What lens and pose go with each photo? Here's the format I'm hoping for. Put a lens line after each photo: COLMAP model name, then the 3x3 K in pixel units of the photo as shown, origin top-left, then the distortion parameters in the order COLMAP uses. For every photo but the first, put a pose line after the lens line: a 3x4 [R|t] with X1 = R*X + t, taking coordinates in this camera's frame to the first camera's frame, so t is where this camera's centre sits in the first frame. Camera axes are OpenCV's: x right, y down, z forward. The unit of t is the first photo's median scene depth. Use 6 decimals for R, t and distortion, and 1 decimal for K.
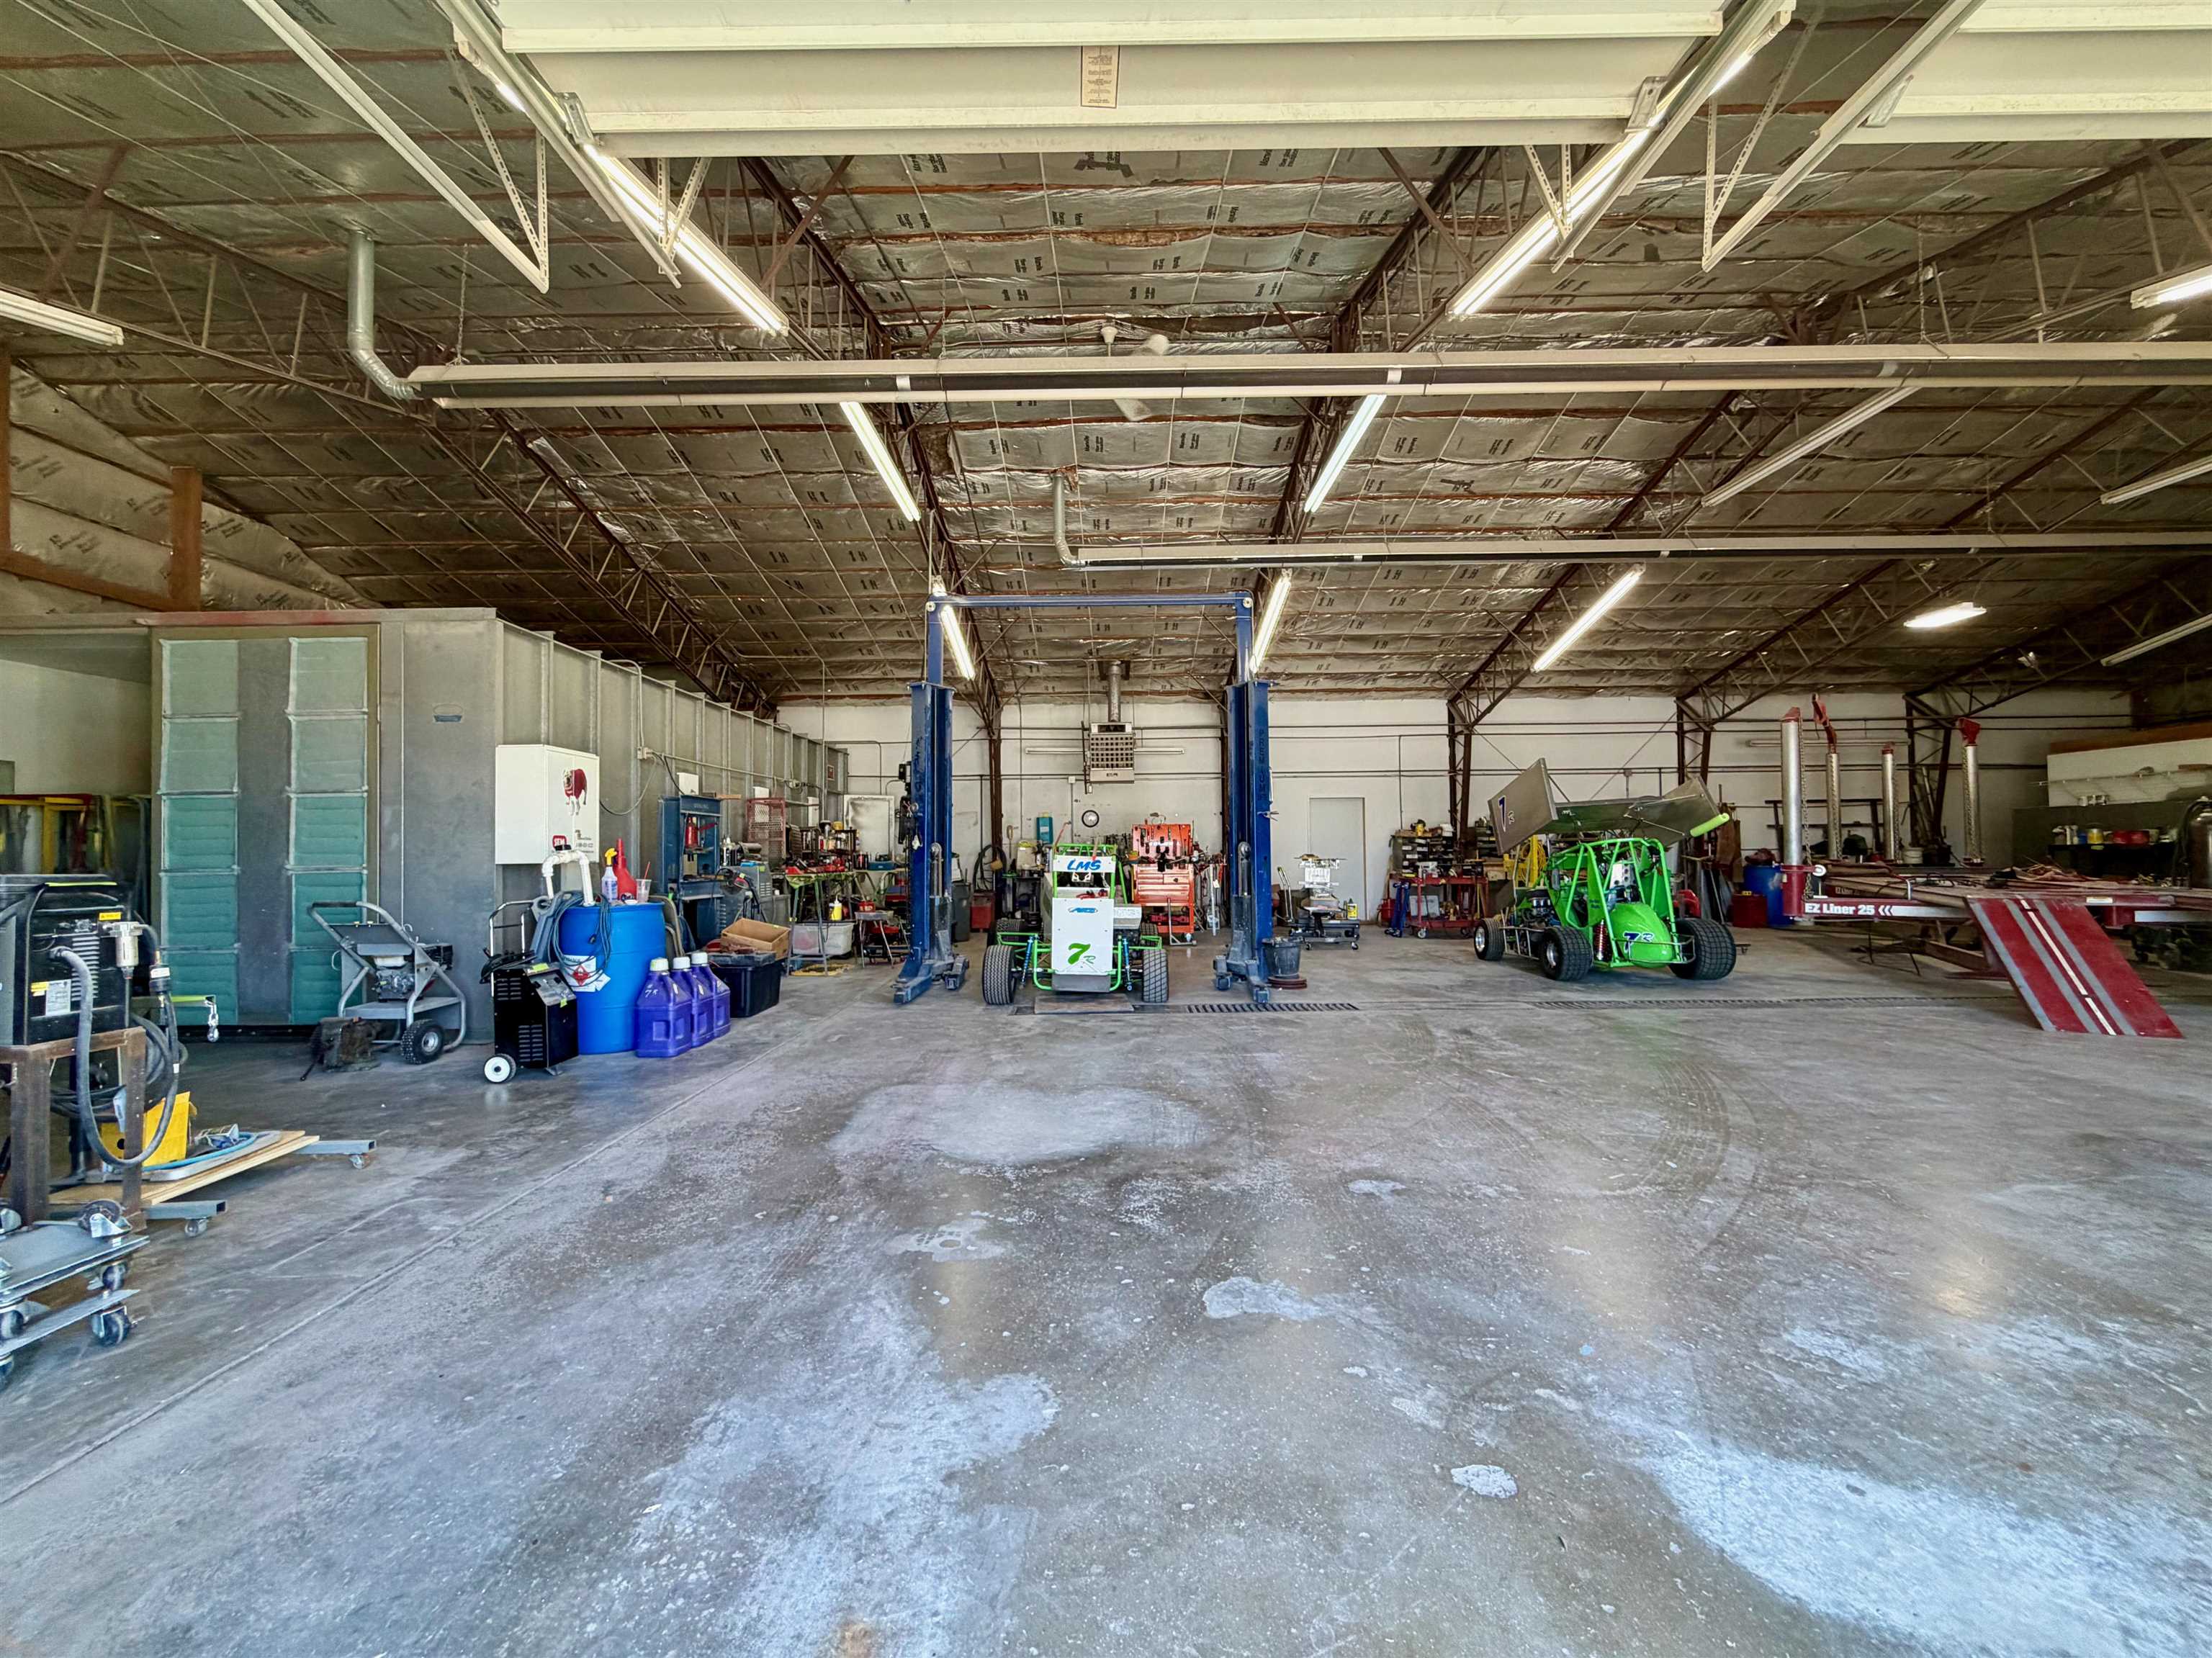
lens RADIAL K [[902.9, 0, 1106.0], [0, 902.9, 834.6], [0, 0, 1]] dist [0.001665, 0.000189]
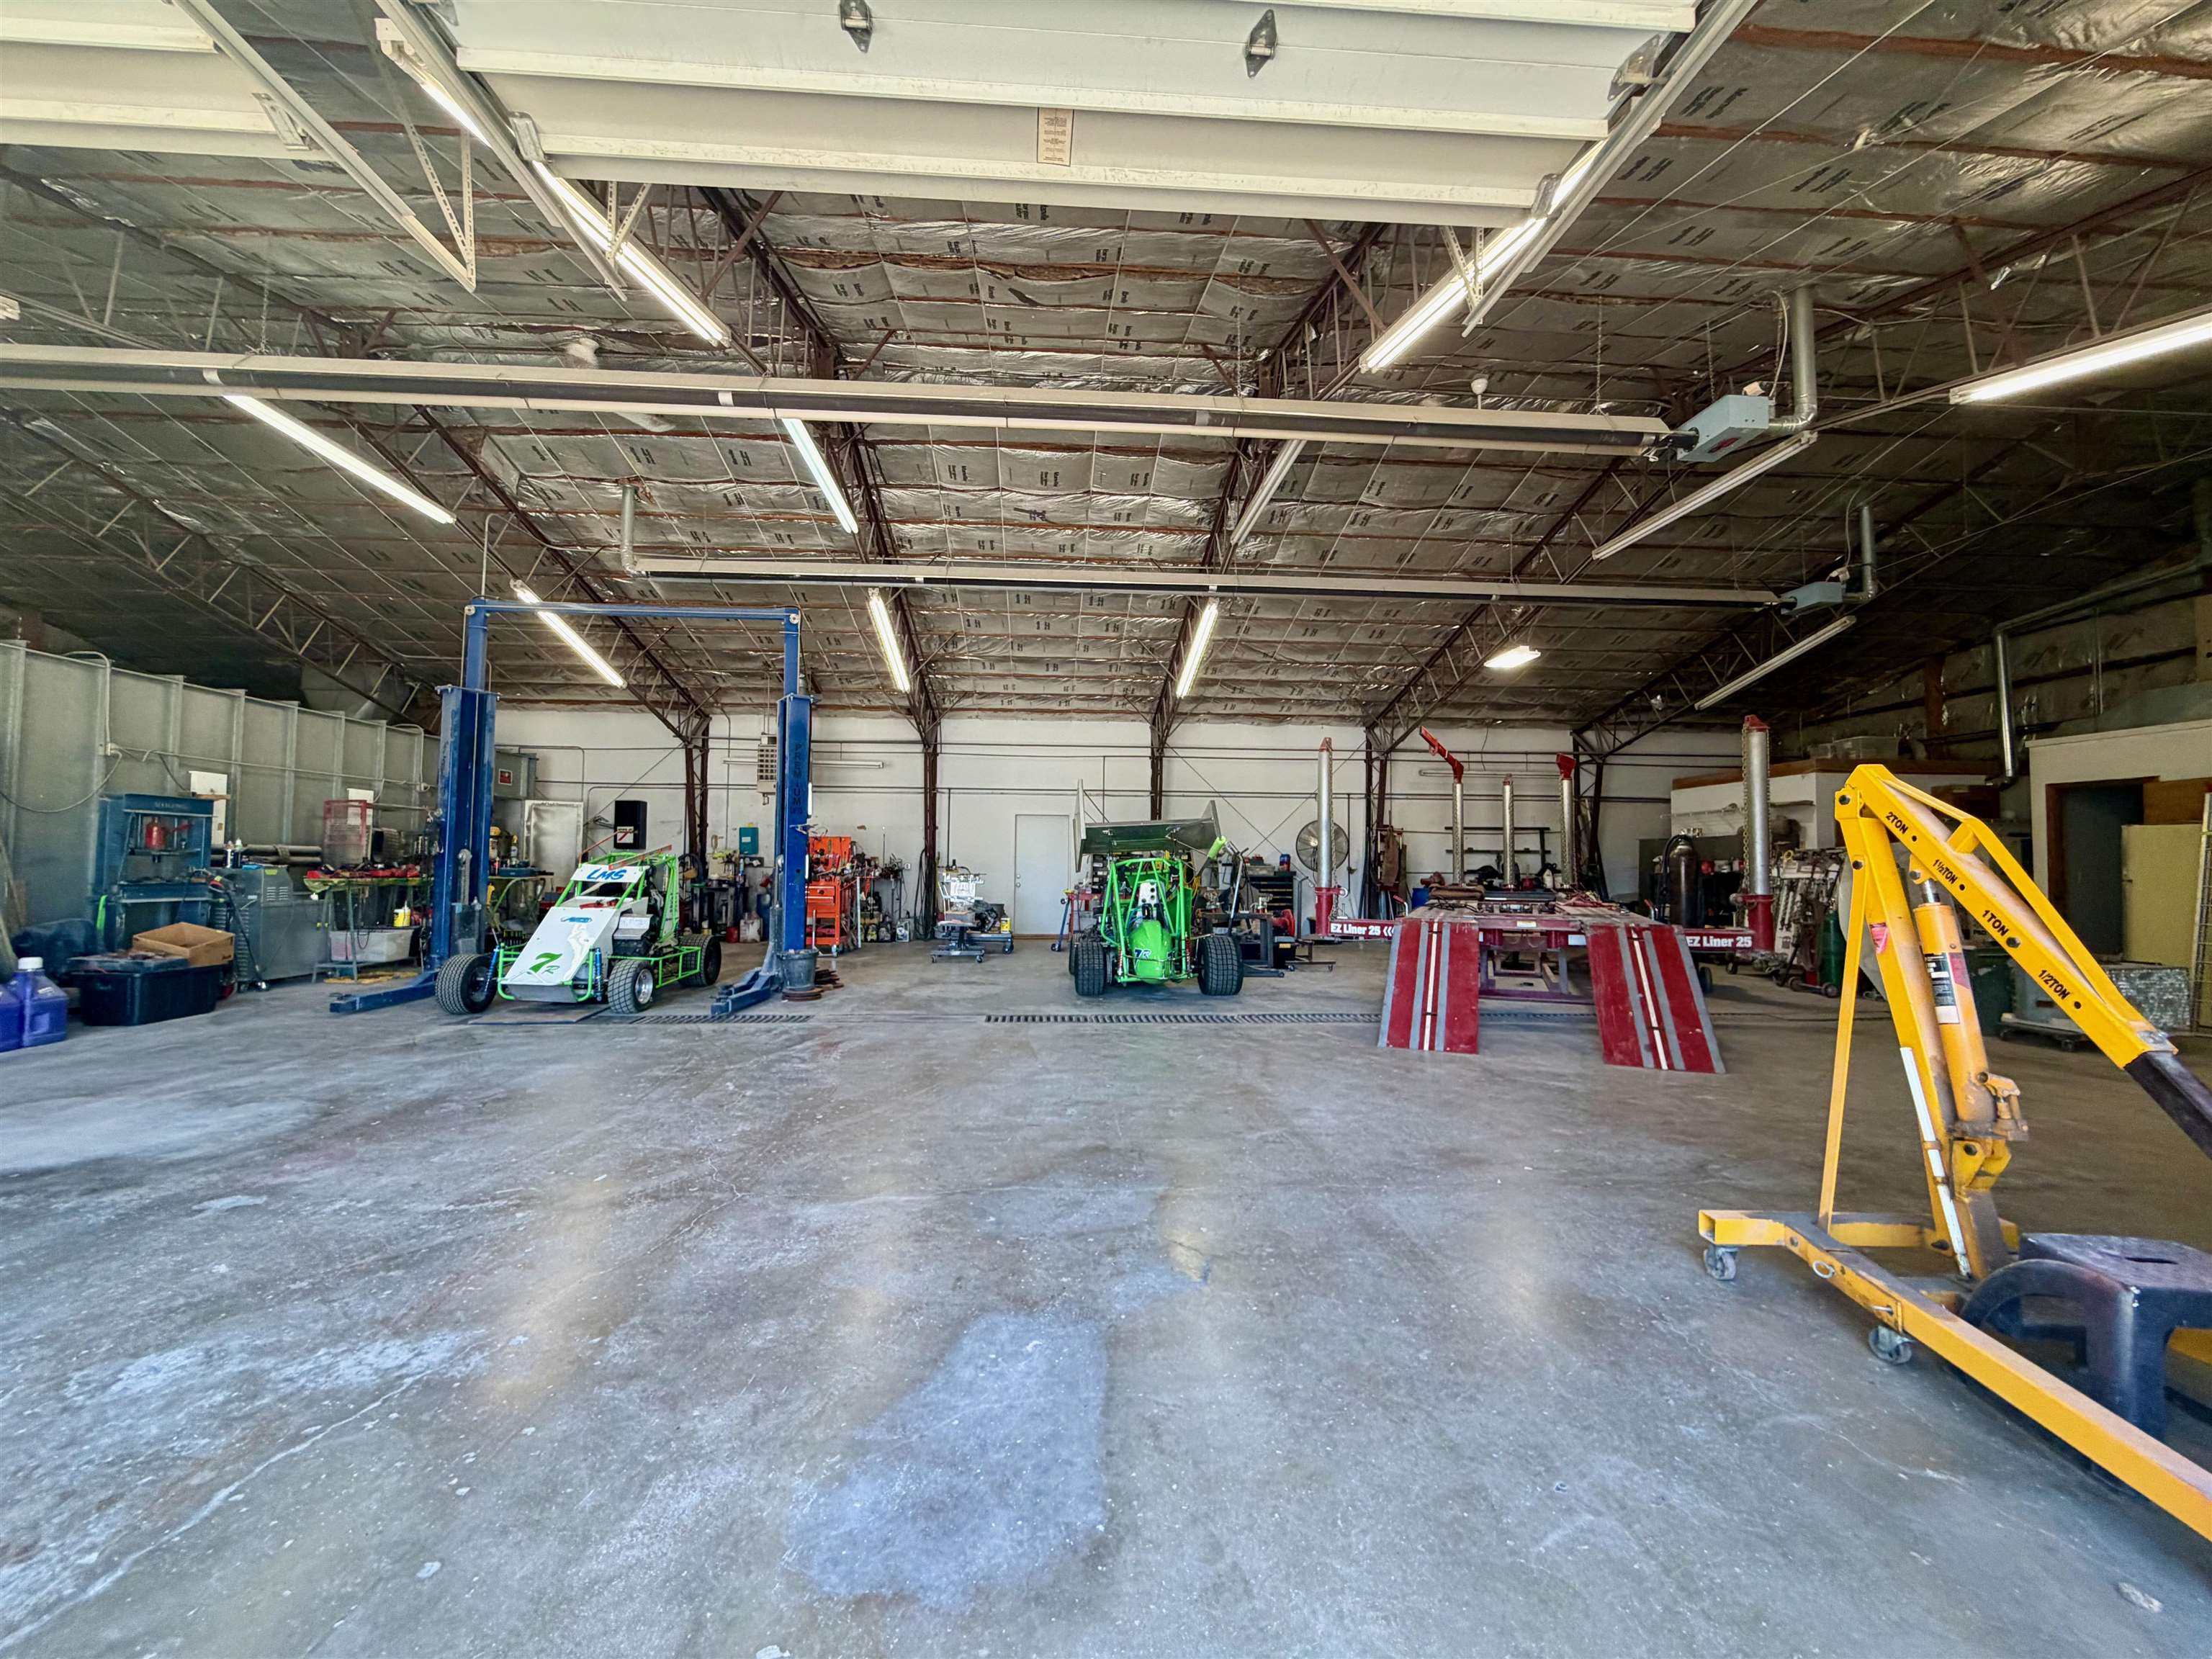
lens RADIAL K [[881.7, 0, 1100.9], [0, 881.7, 832.7], [0, 0, 1]] dist [-0.001468, 0.000342]
pose [[0.997469, 0.021660, 0.067728, 0.410583], [-0.020385, 0.999603, -0.019458, -0.003880], [-0.068122, 0.018028, 0.997514, -0.007711]]
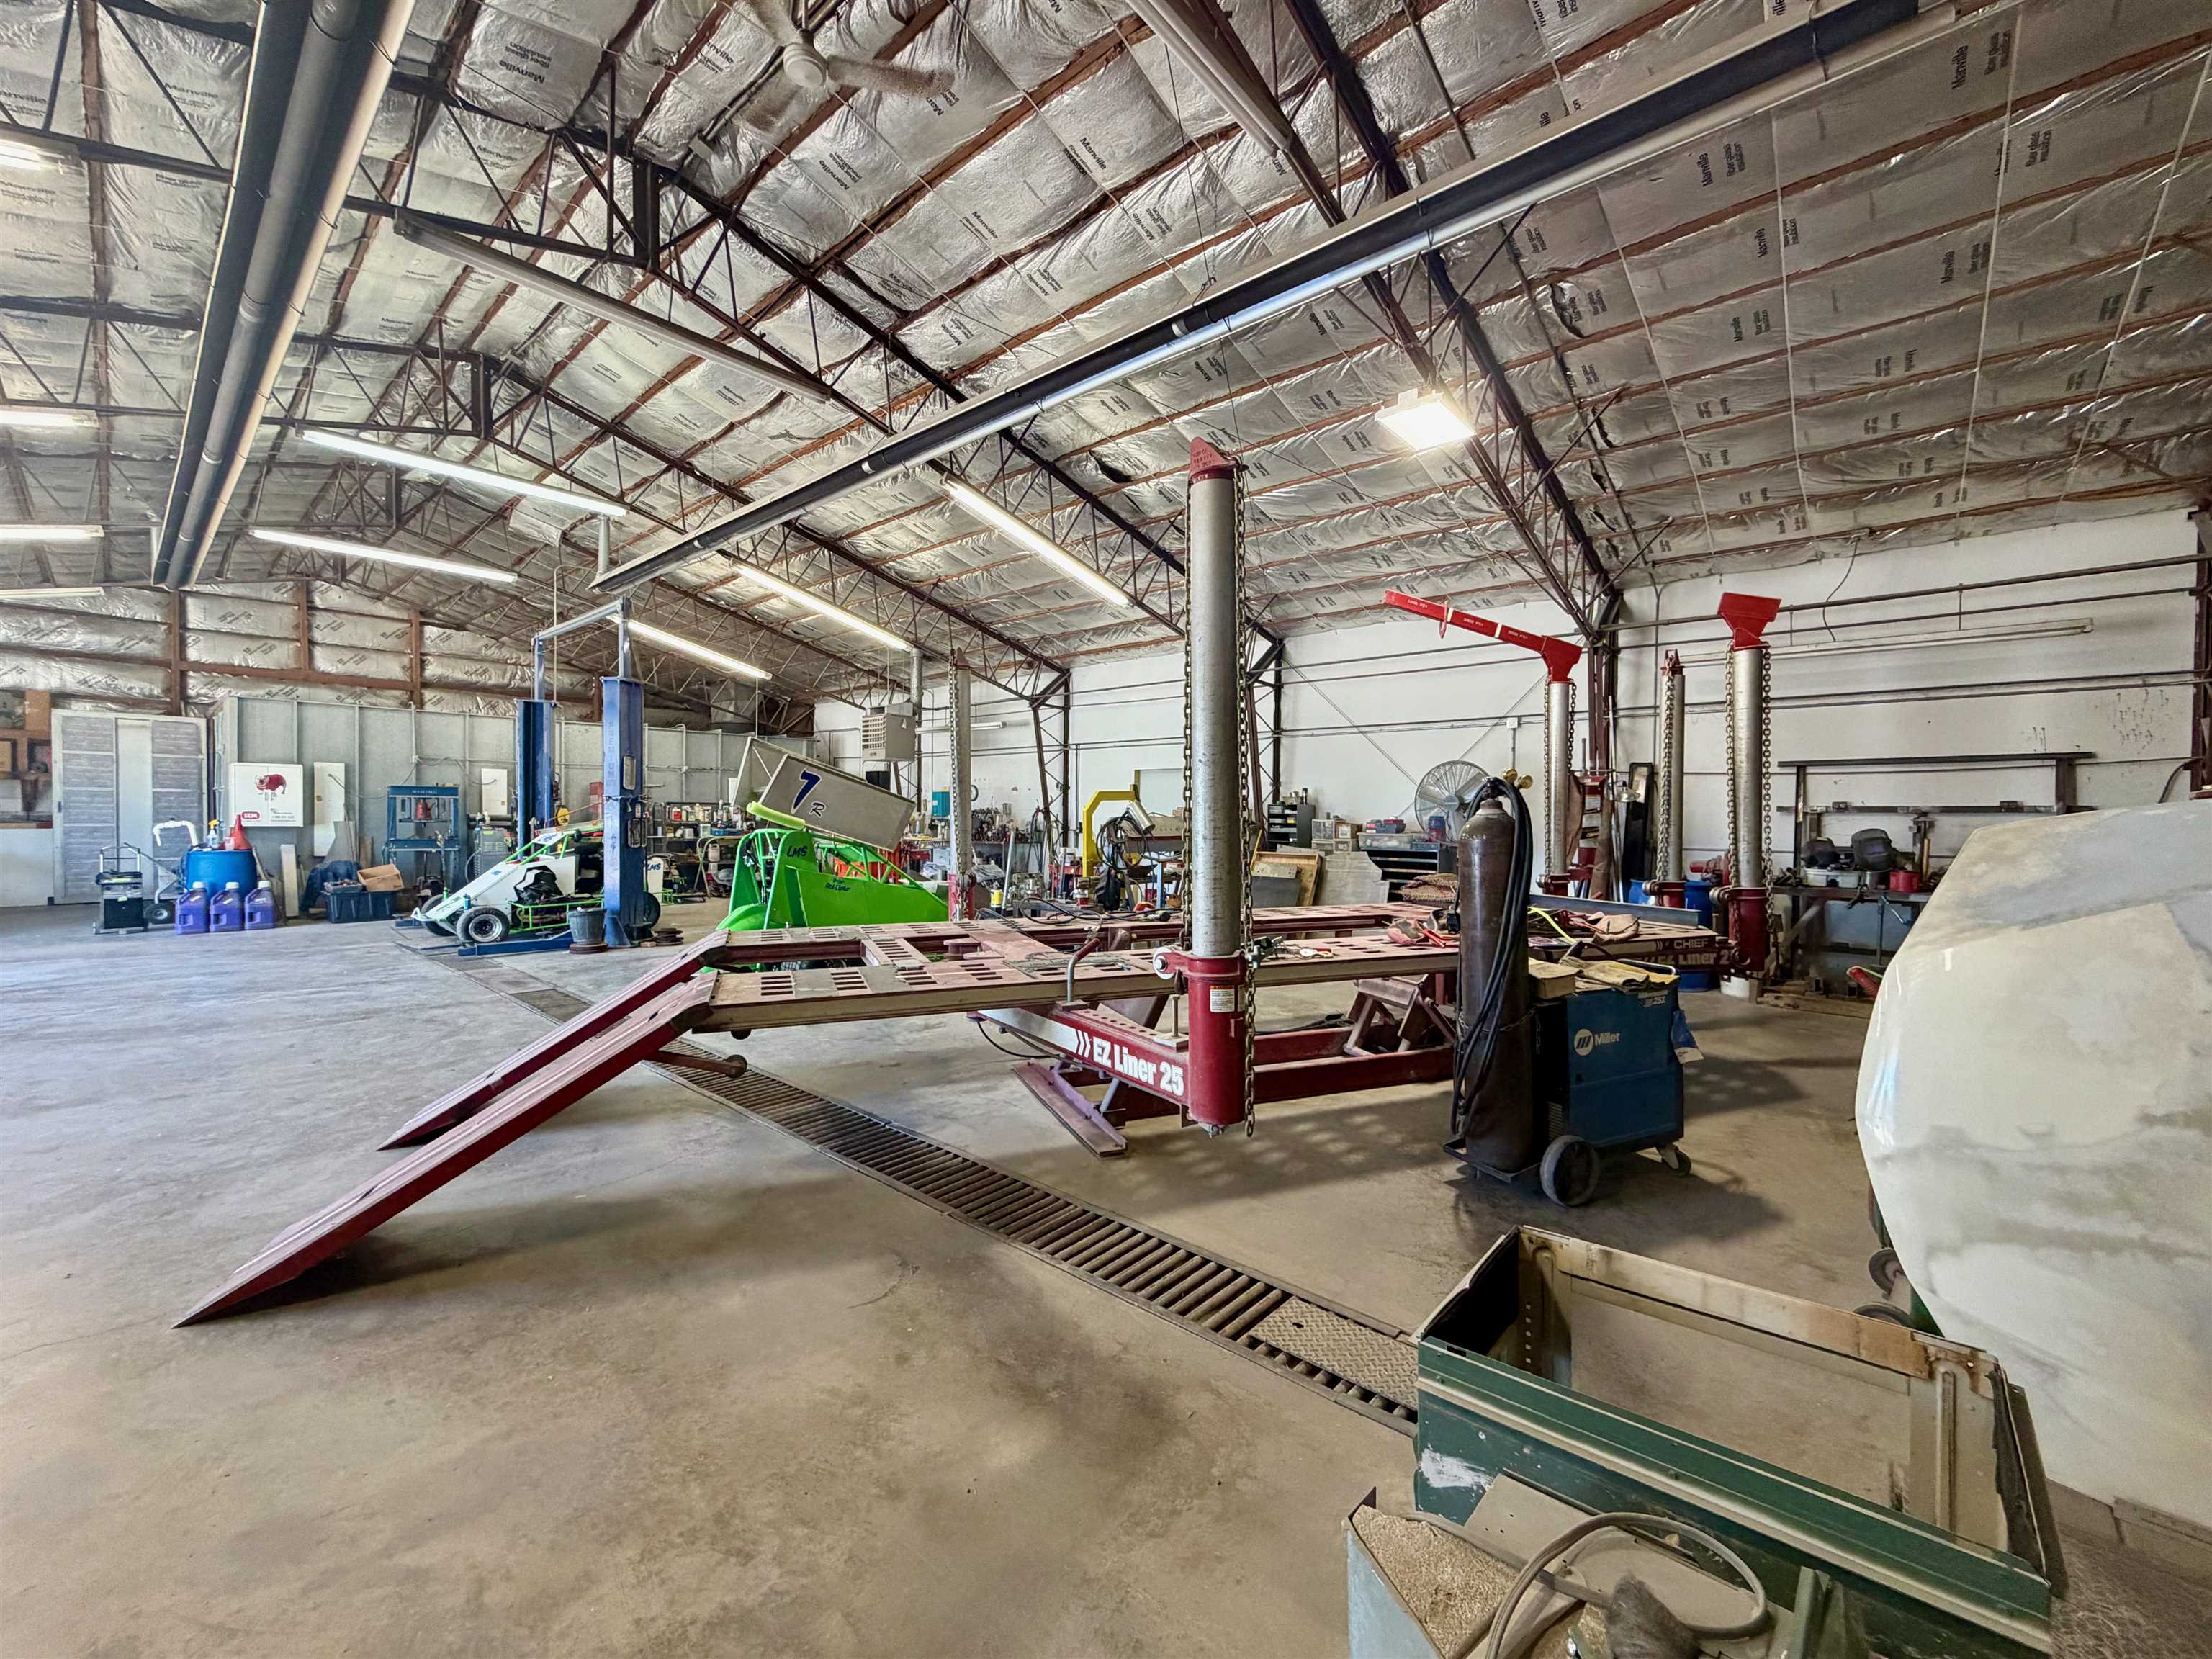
lens RADIAL K [[881.7, 0, 1100.9], [0, 881.7, 832.7], [0, 0, 1]] dist [-0.001468, 0.000342]
pose [[0.748632, 0.031954, -0.662215, 1.240369], [-0.003277, 0.999004, 0.044500, -0.027476], [0.662977, -0.031144, 0.747991, 0.532916]]
